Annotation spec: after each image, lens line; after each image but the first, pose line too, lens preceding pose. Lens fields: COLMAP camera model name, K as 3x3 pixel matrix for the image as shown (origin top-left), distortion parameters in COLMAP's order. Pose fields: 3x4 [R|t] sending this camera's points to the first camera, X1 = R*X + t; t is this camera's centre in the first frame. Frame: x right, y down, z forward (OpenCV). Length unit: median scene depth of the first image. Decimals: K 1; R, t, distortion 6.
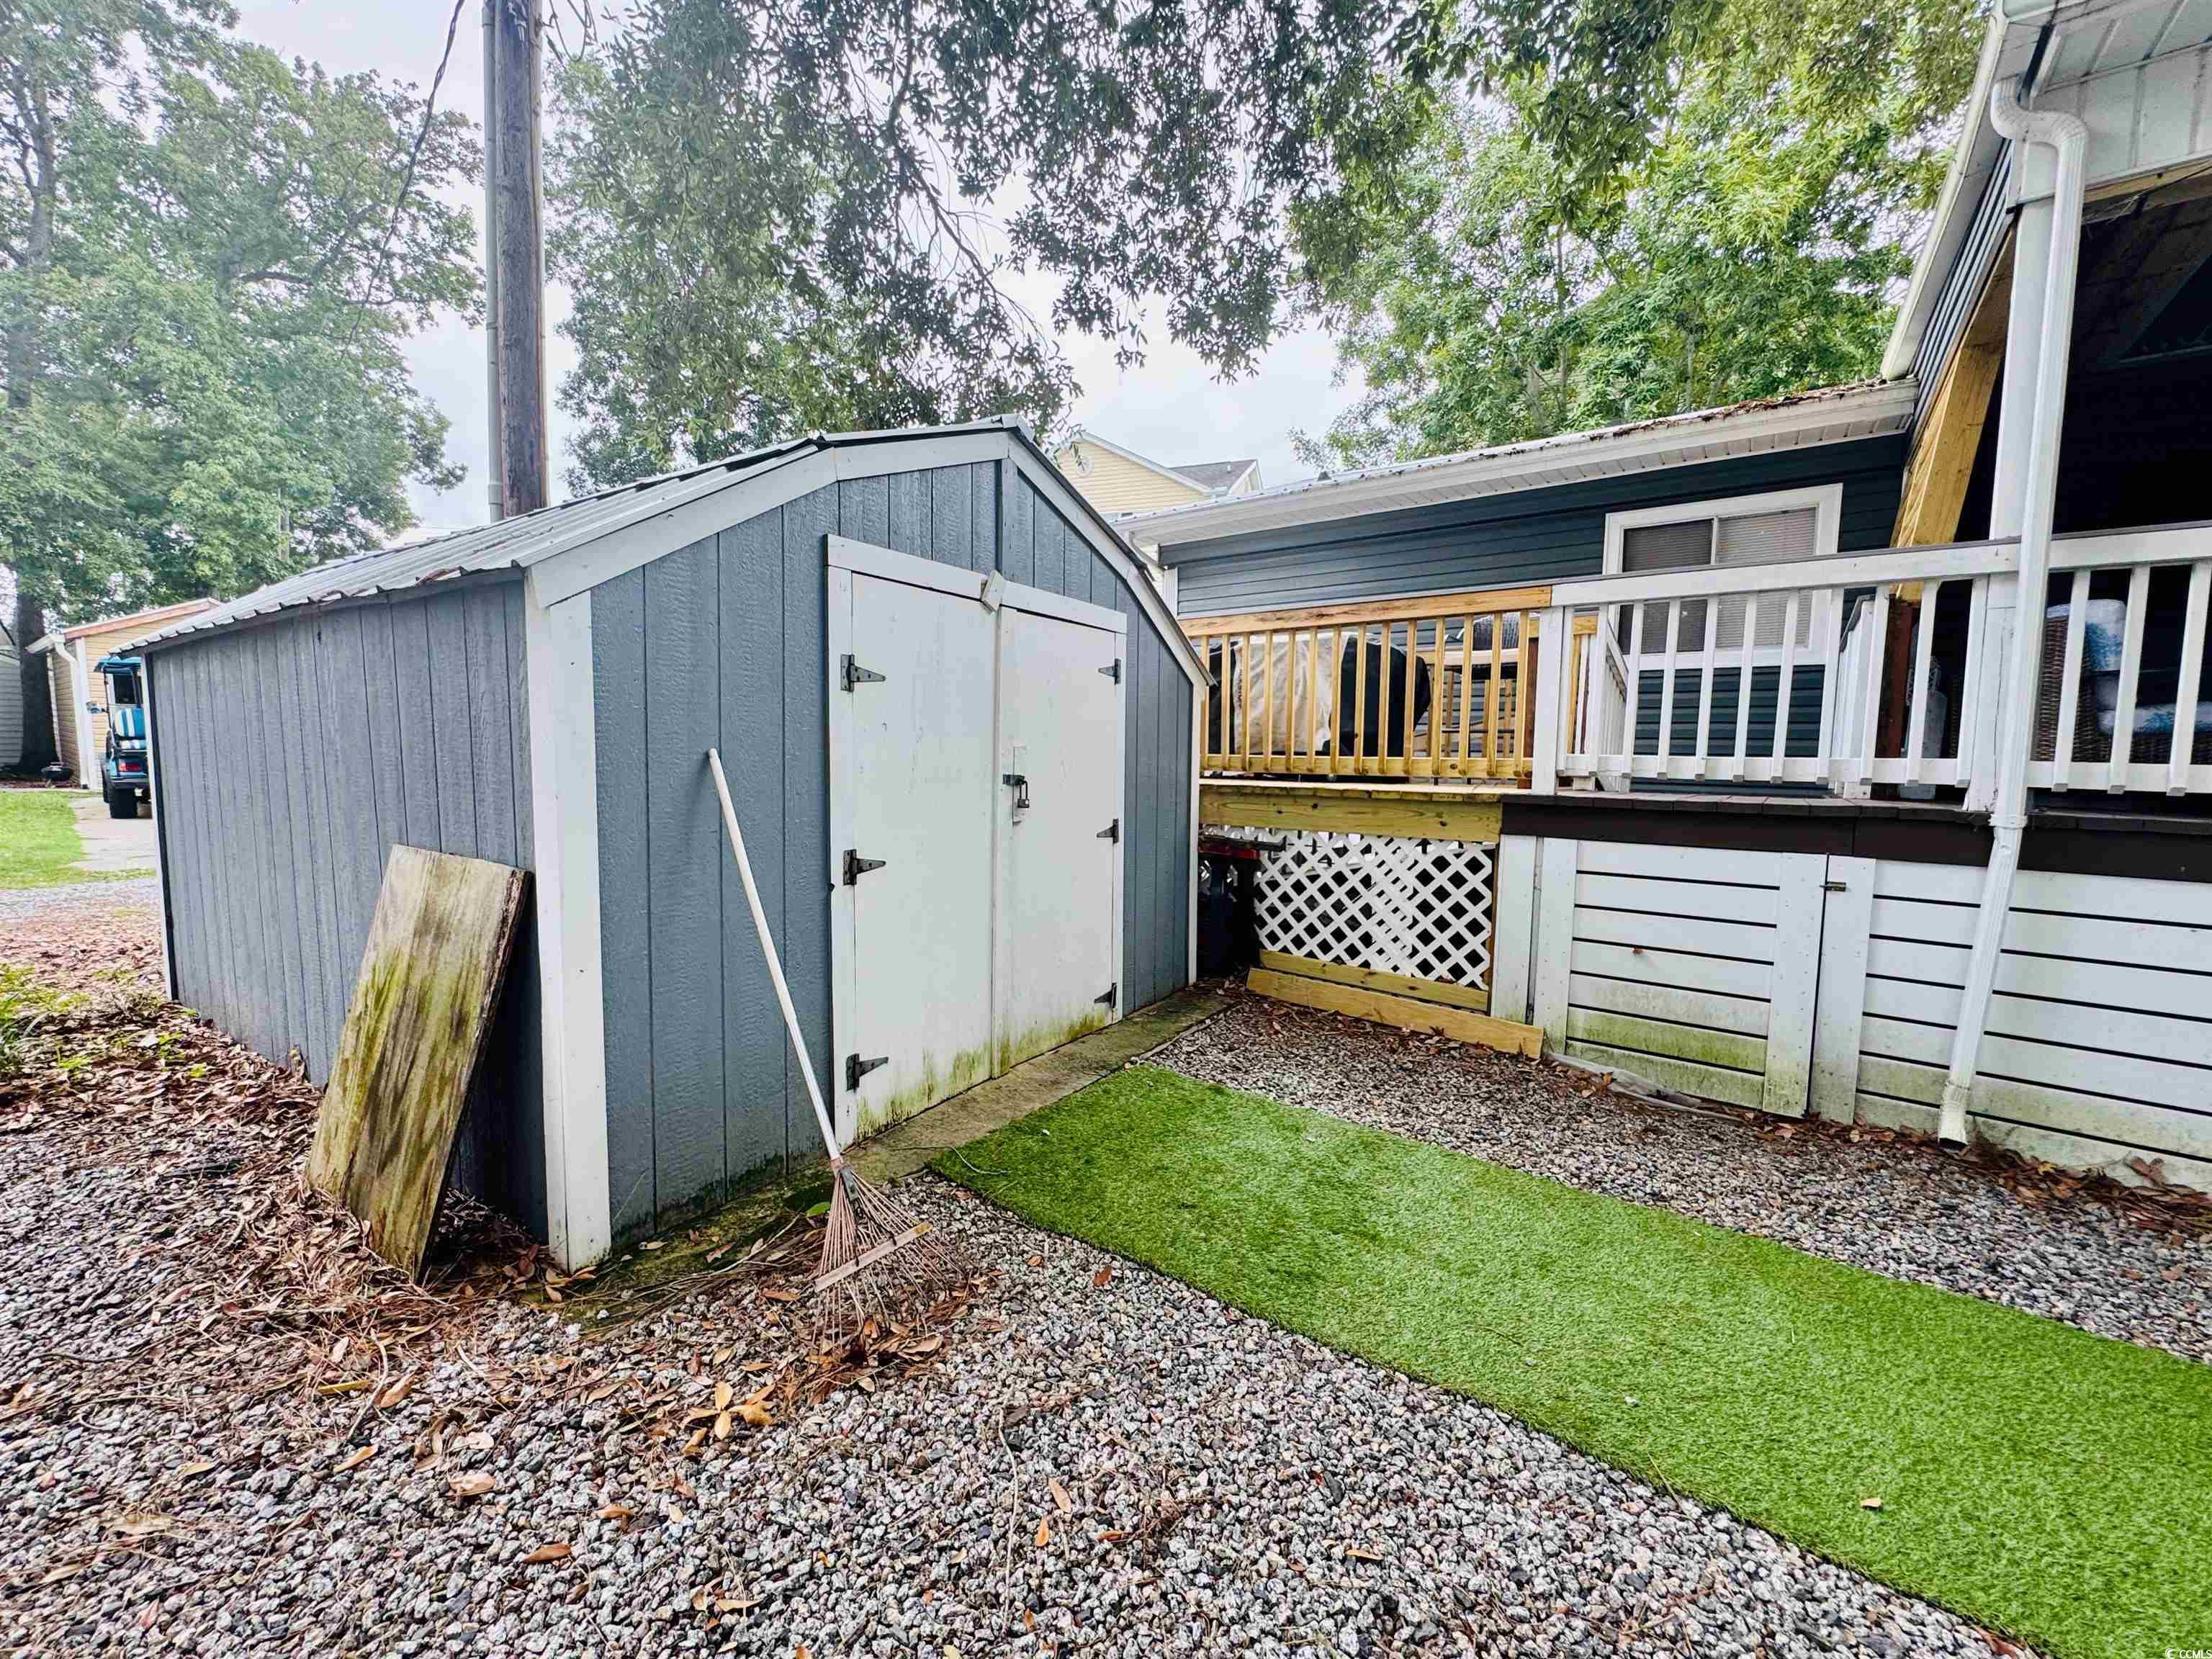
lens RADIAL K [[893.2, 0, 1100.0], [0, 893.2, 822.1], [0, 0, 1]] dist [-0.001668, 0.000621]
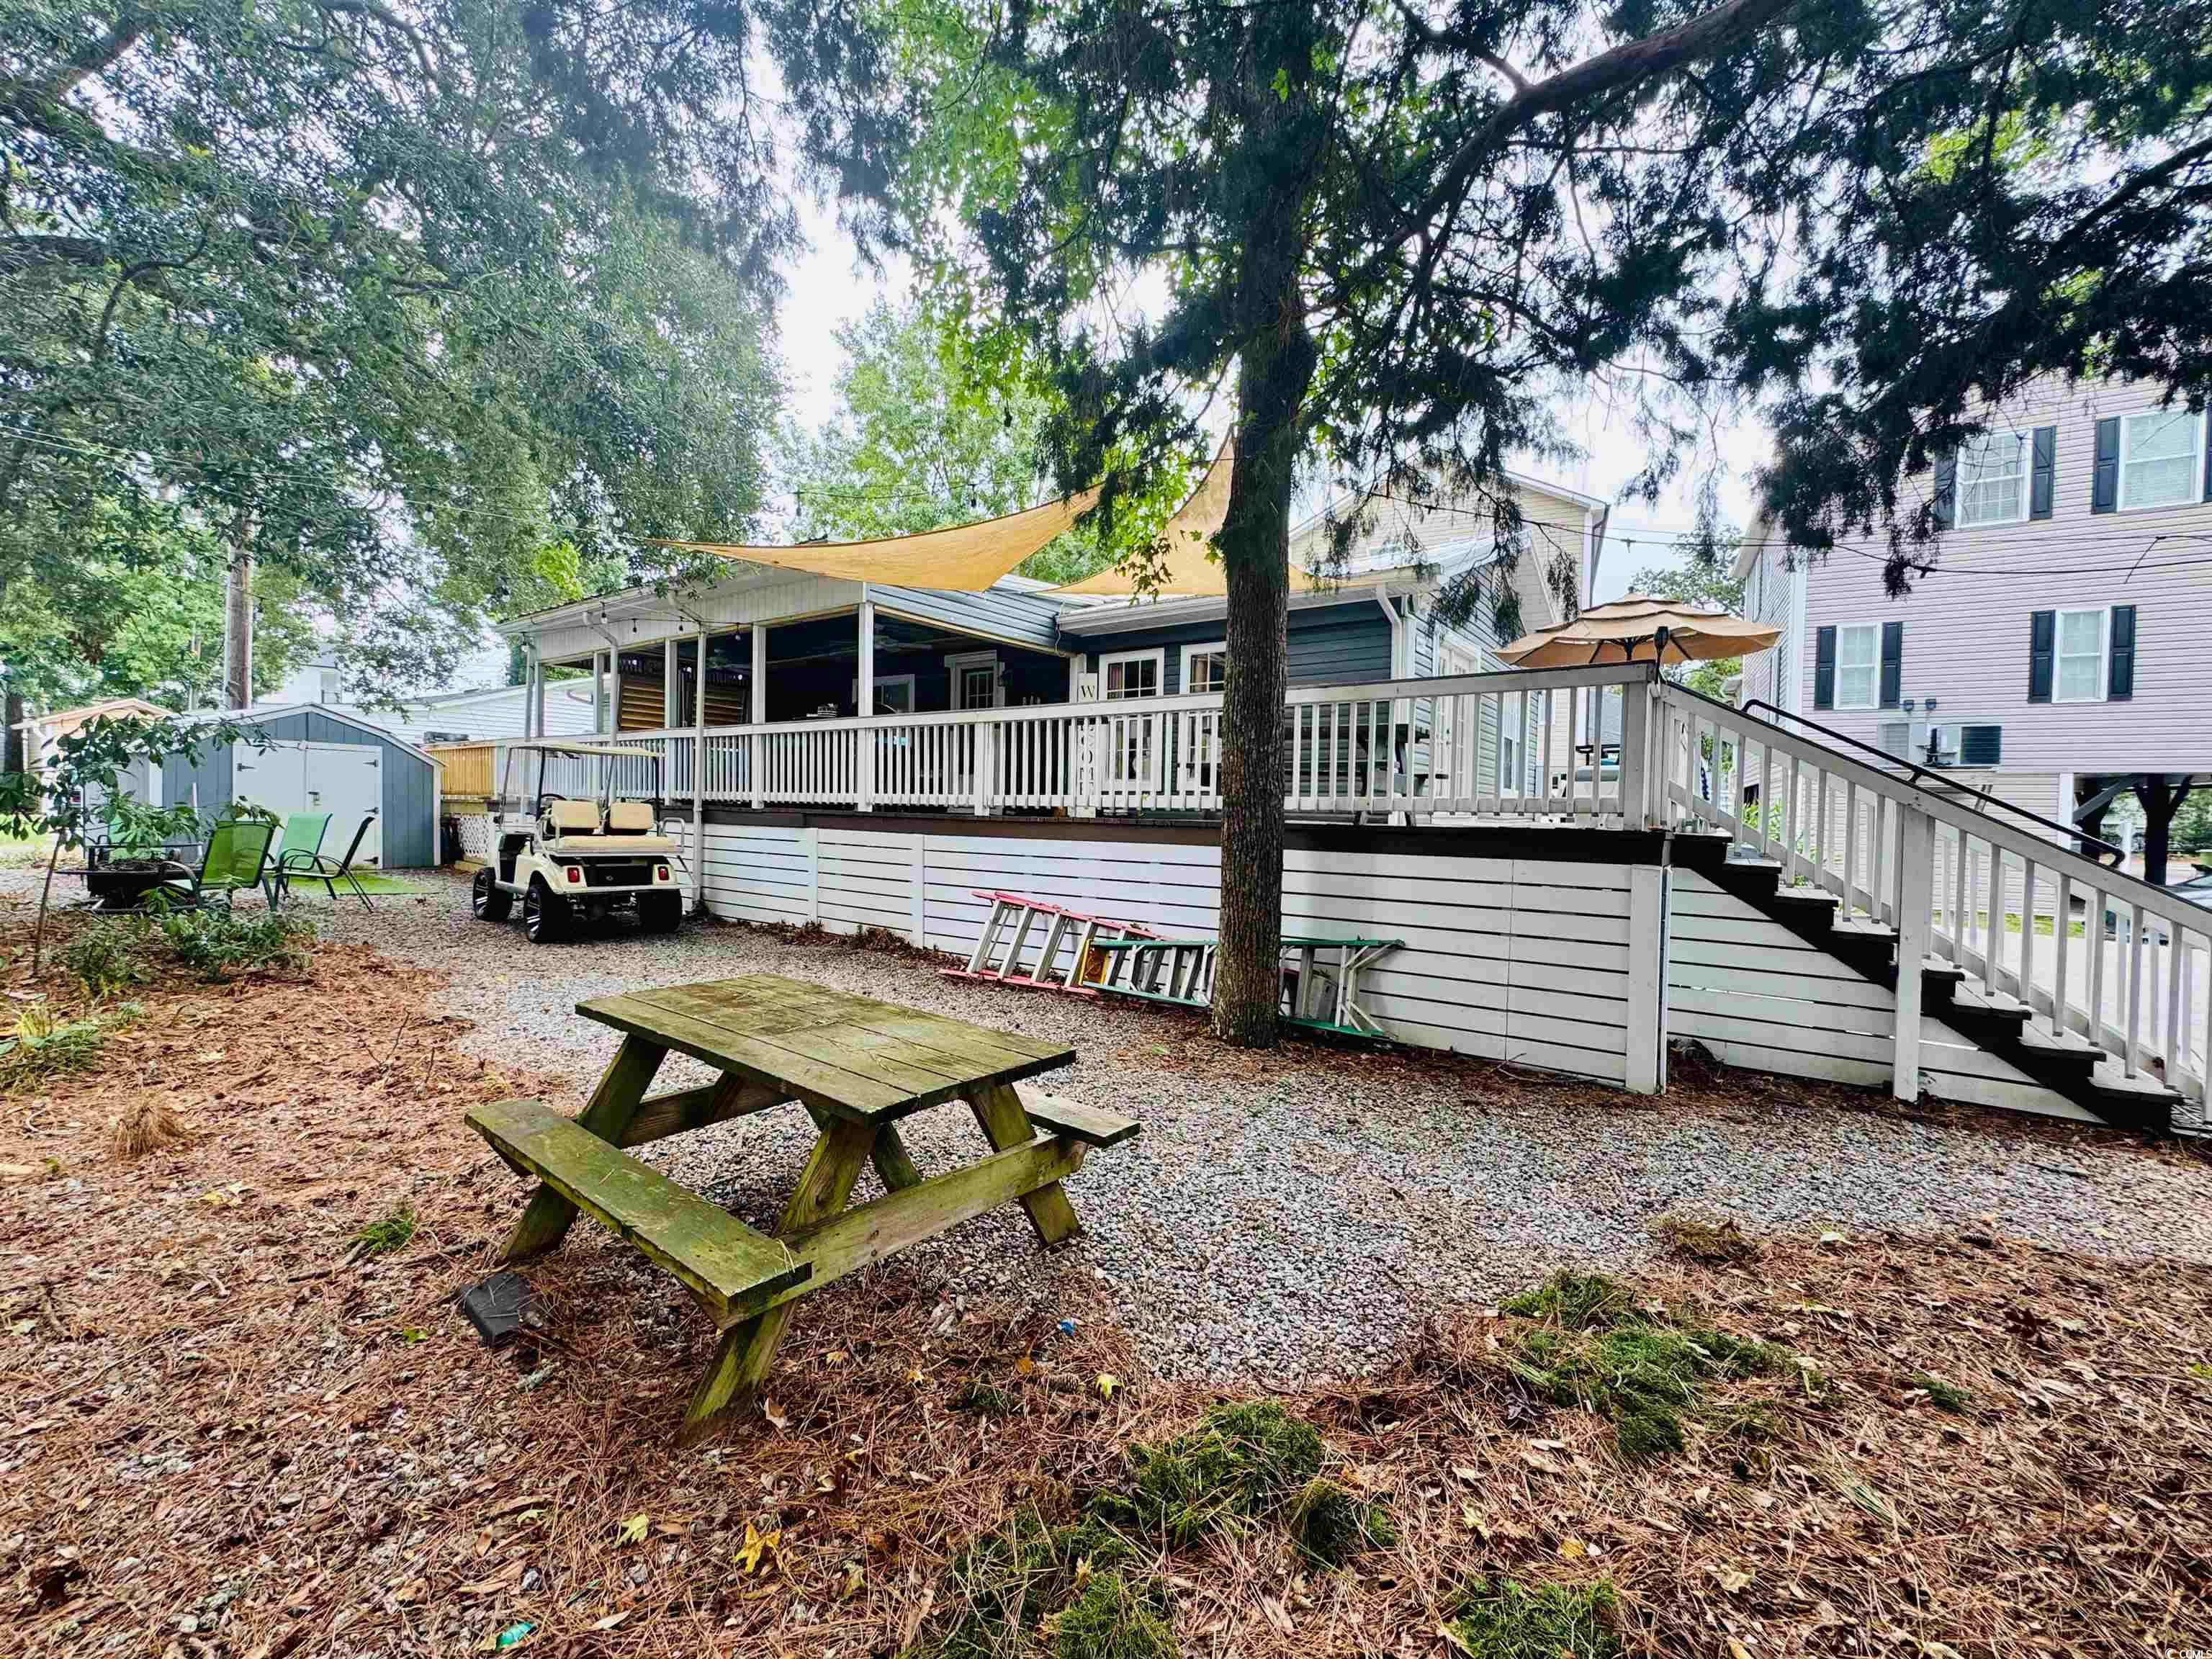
lens RADIAL K [[893.2, 0, 1100.0], [0, 893.2, 822.1], [0, 0, 1]] dist [-0.001668, 0.000621]
pose [[0.999425, -0.027518, 0.019795, 2.489411], [0.027999, 0.999310, -0.024422, 0.180995], [-0.019109, 0.024962, 0.999506, -2.244750]]
